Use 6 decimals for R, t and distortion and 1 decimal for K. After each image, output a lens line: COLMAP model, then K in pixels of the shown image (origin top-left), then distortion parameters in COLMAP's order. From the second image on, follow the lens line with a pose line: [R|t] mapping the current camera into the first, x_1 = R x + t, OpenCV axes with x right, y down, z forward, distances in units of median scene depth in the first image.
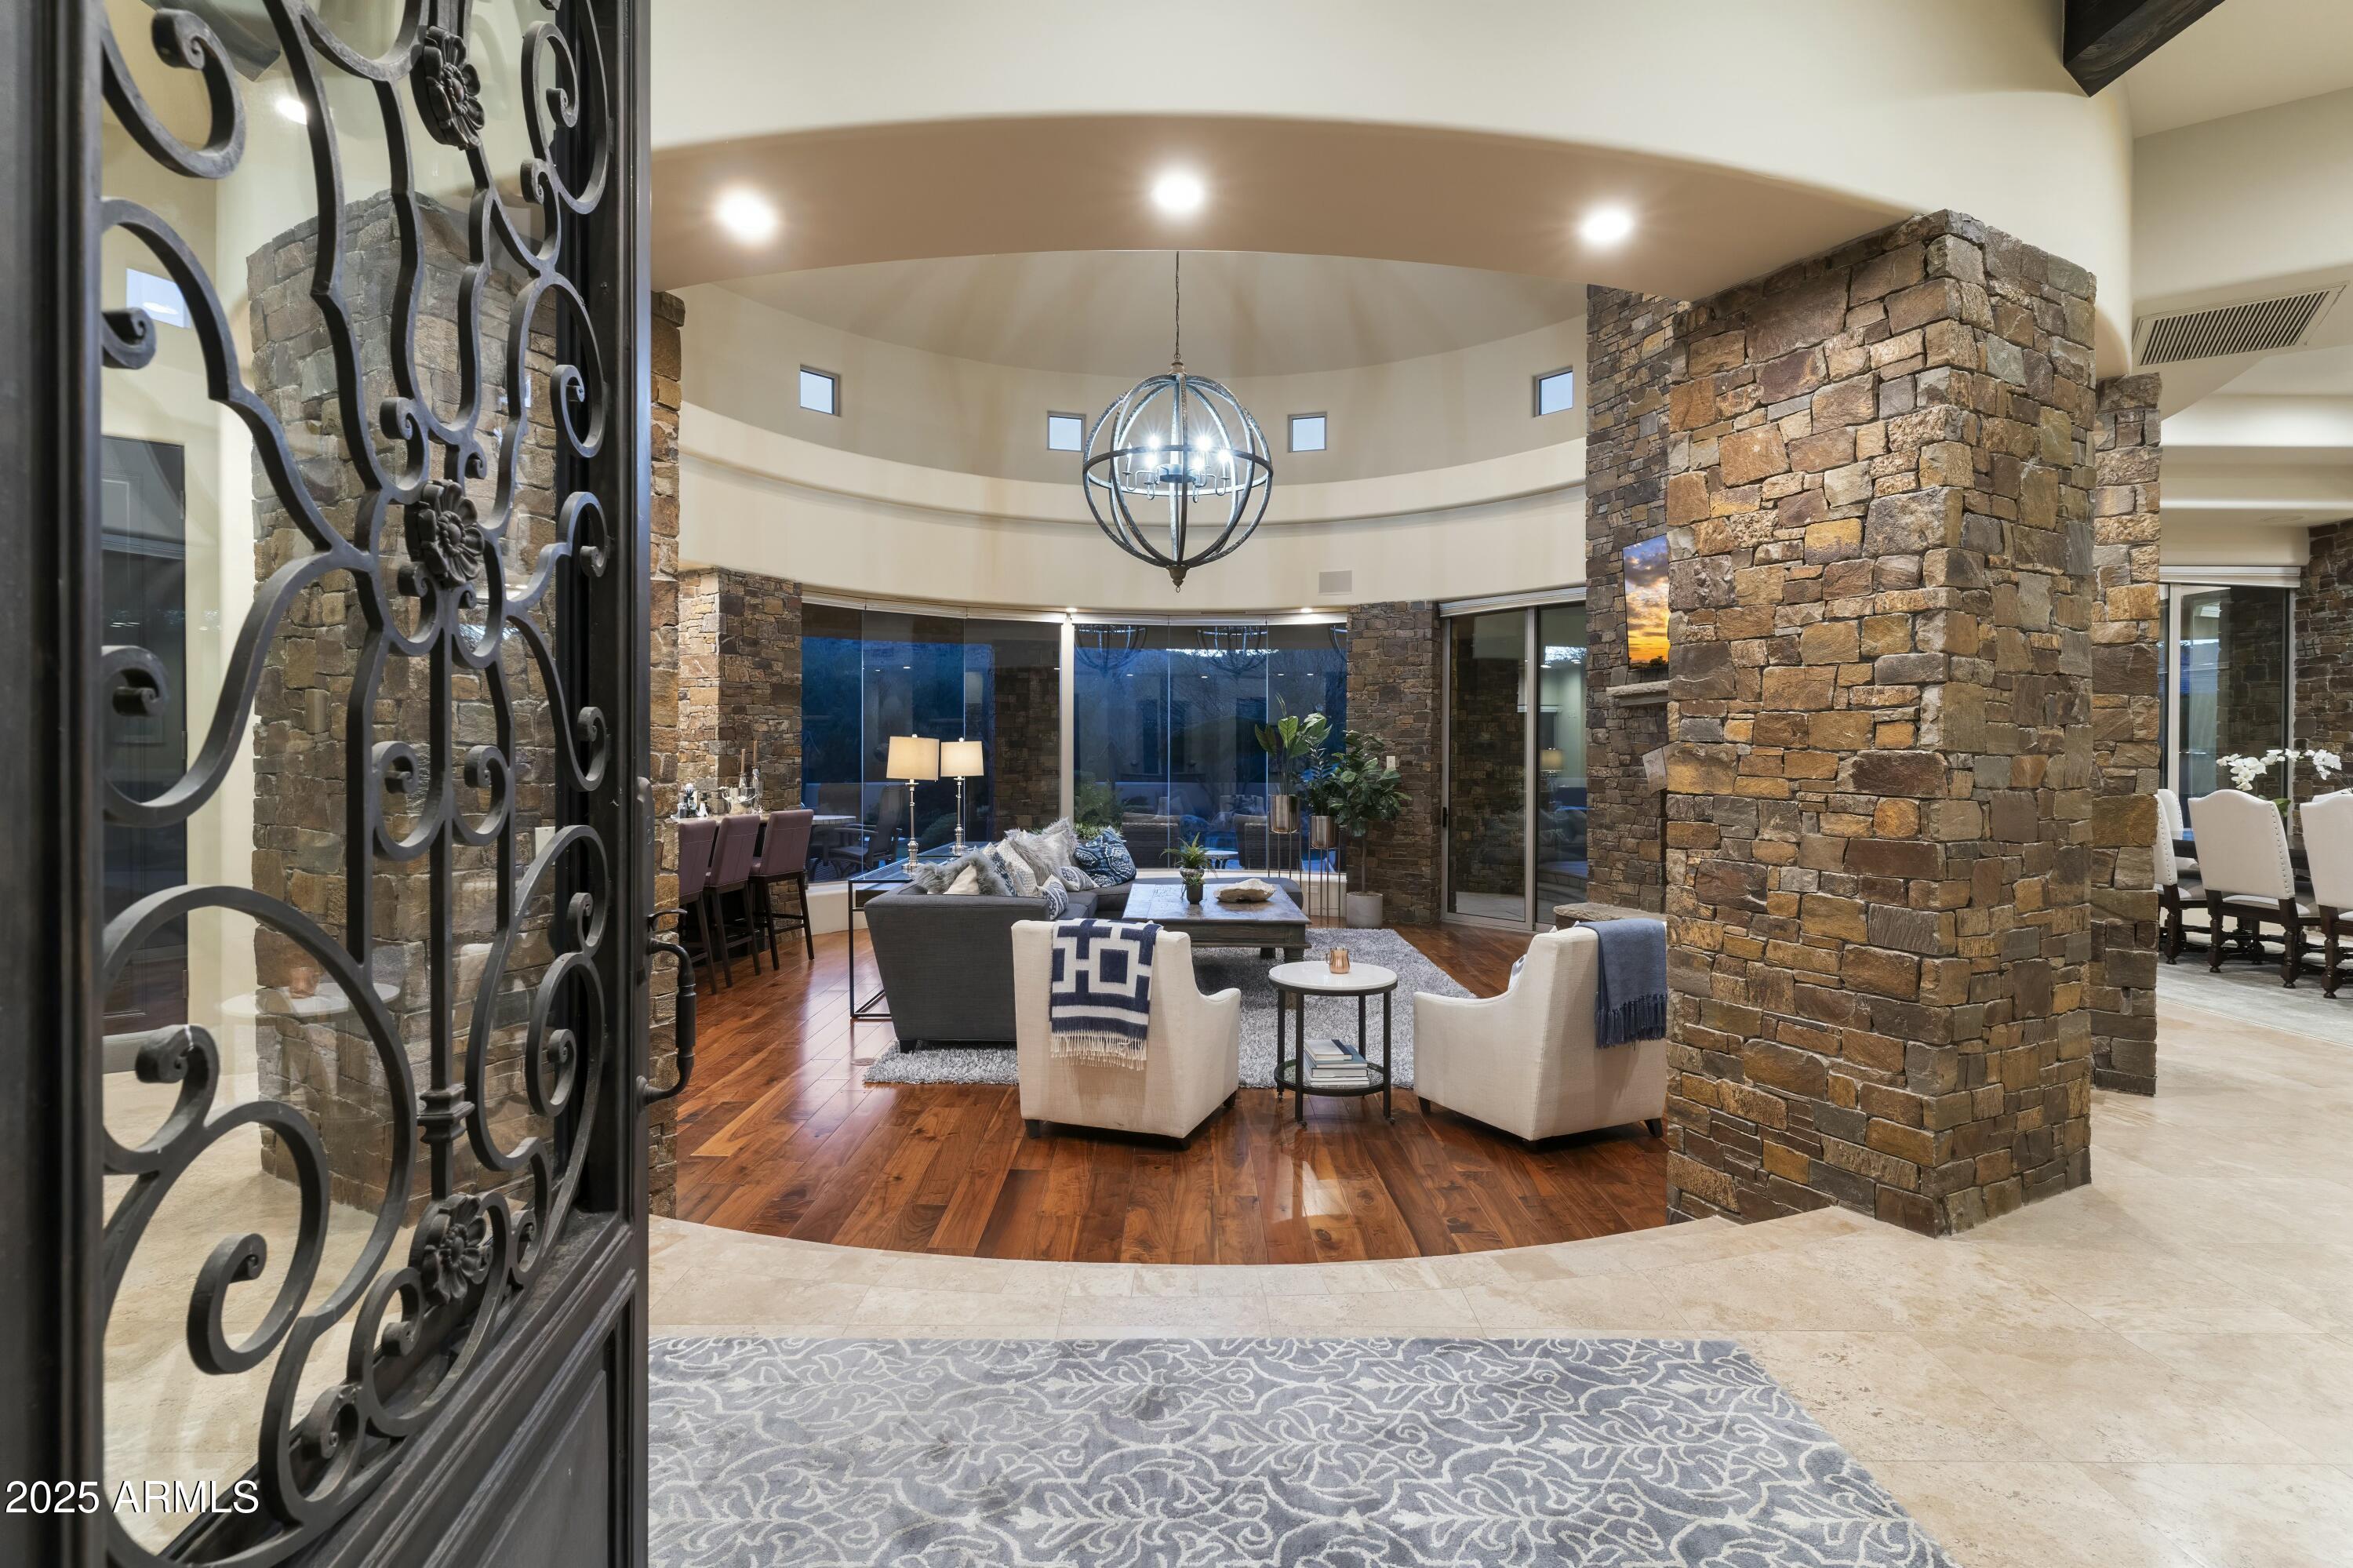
lens RADIAL K [[1133.6, 0, 1186.4], [0, 1133.6, 776.6], [0, 0, 1]] dist [0.001622, 0.000587]
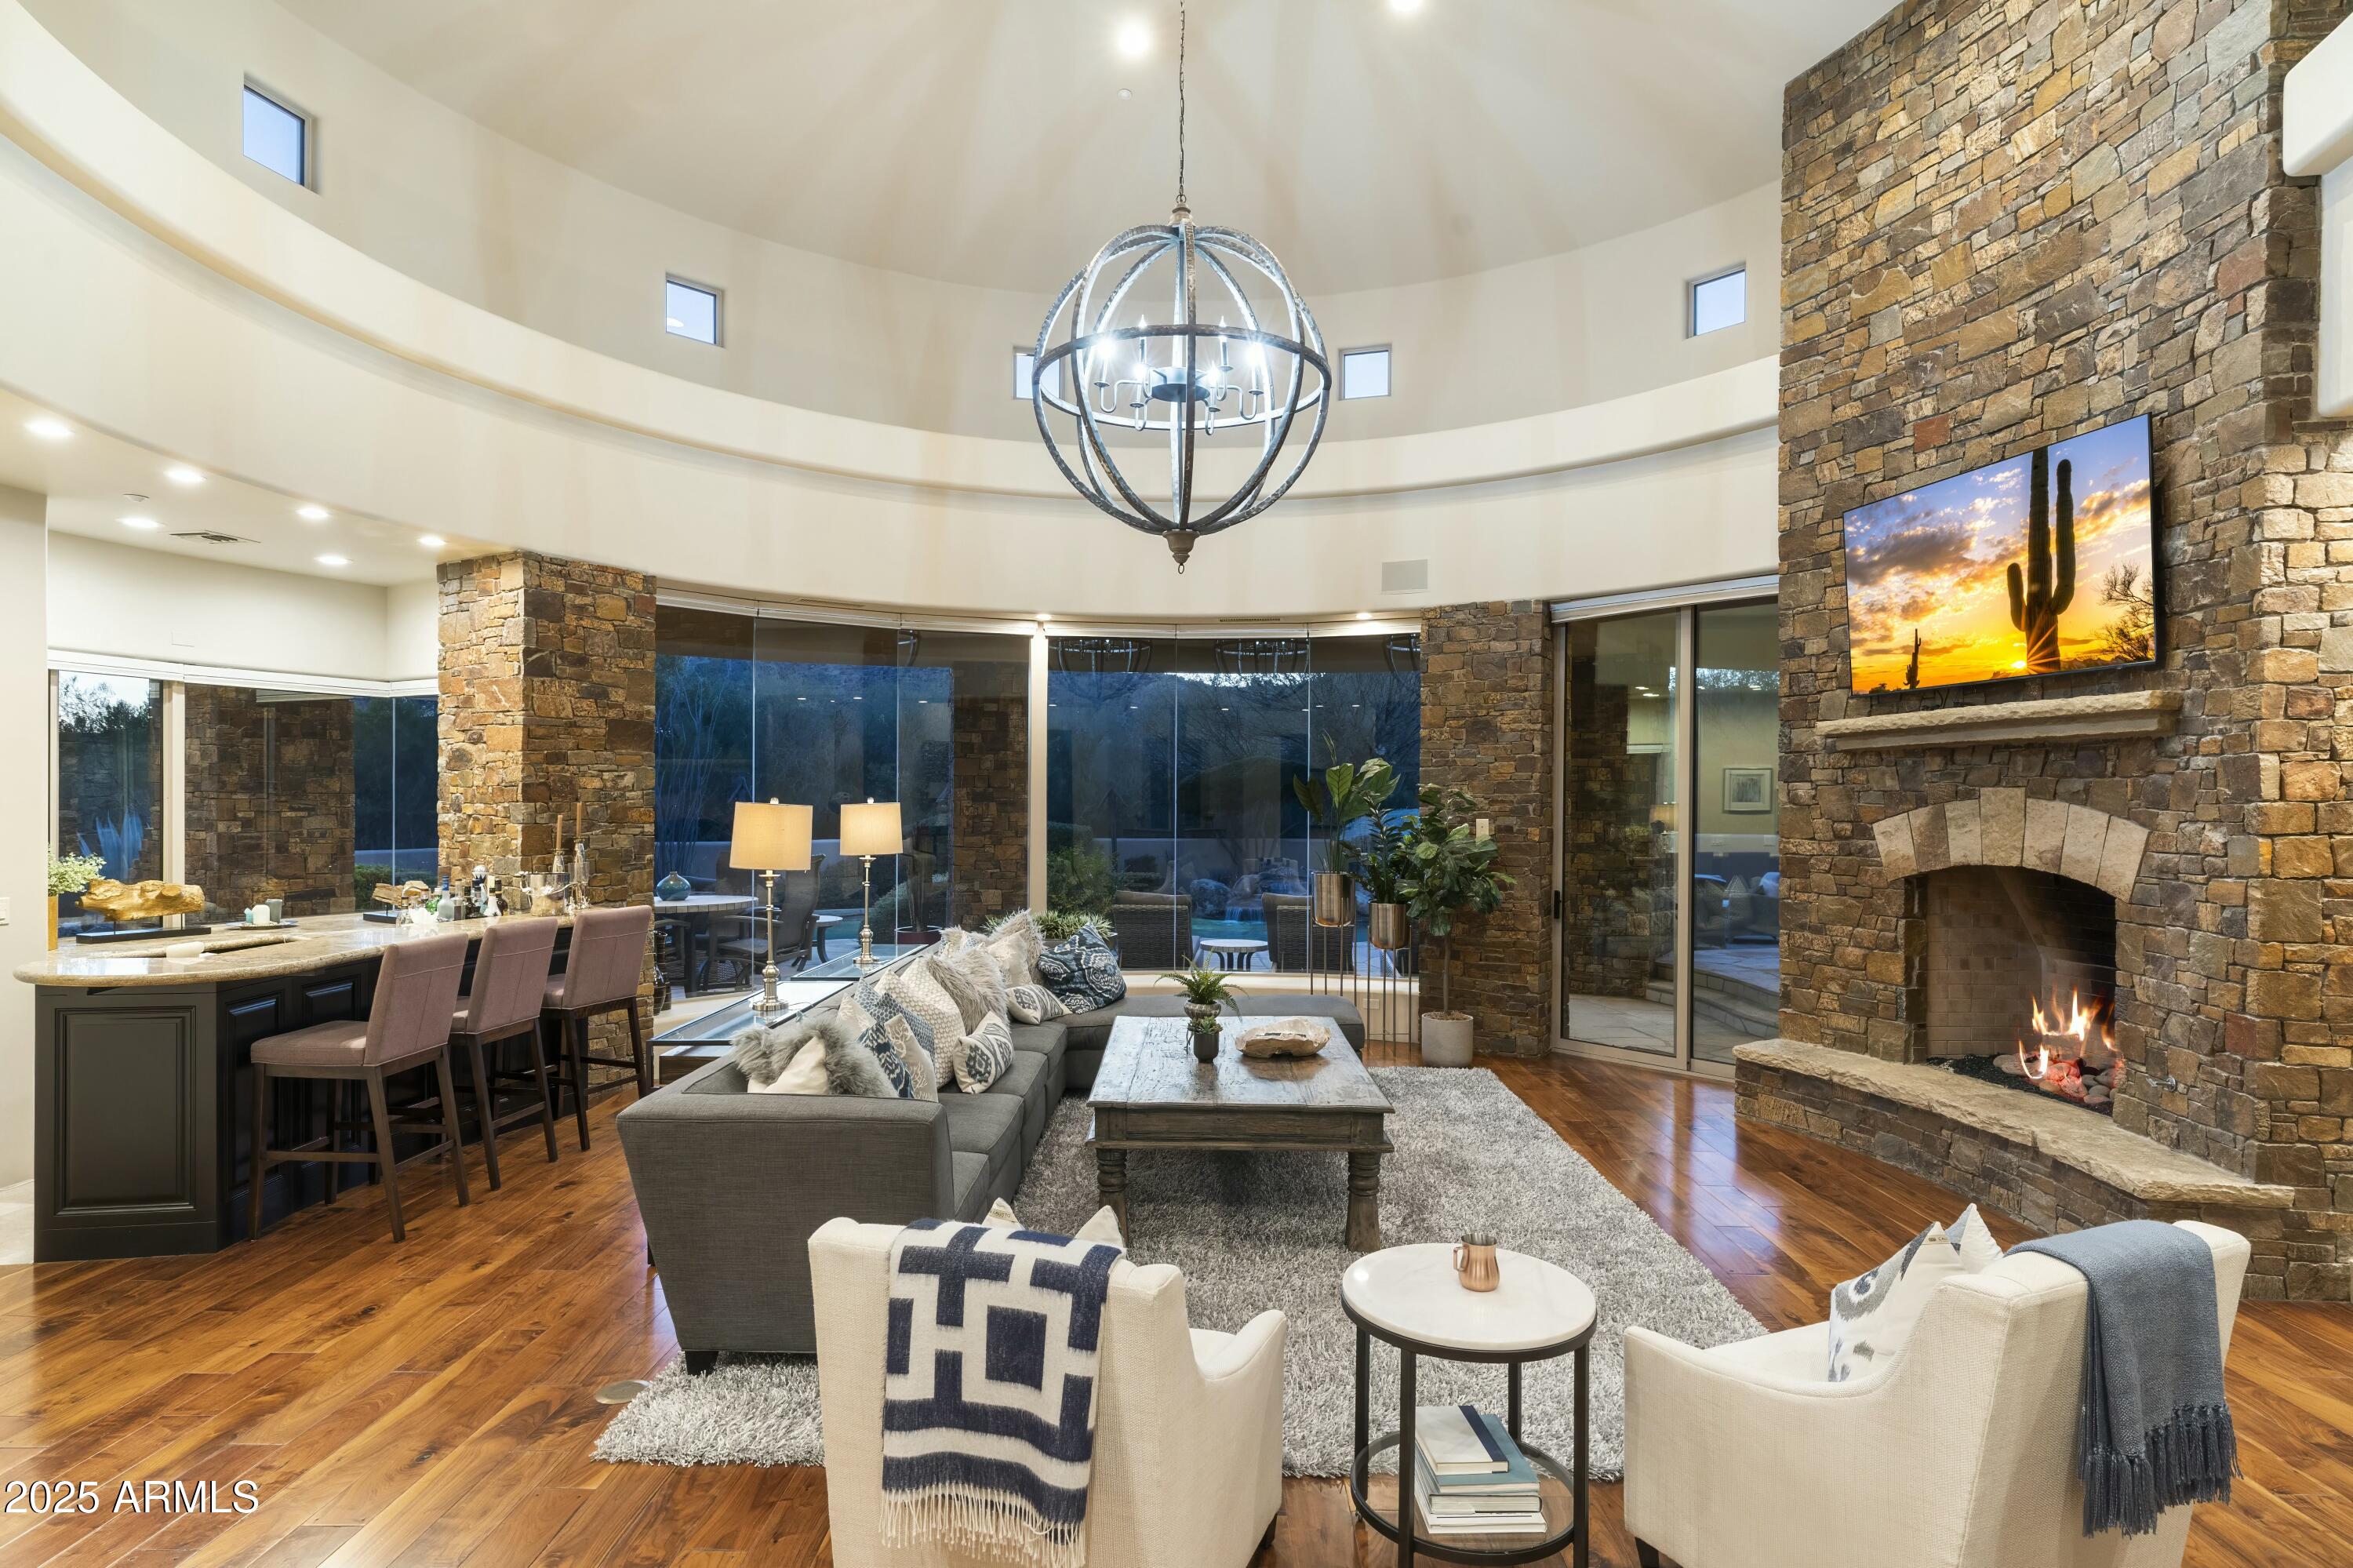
lens RADIAL K [[1242.7, 0, 1179.9], [0, 1242.7, 932.1], [0, 0, 1]] dist [0.000689, 0.000355]
pose [[0.999782, 0.000820, -0.020869, 0.005387], [0.001050, 0.995992, 0.089439, -0.019158], [0.020859, -0.089442, 0.995774, 0.226607]]
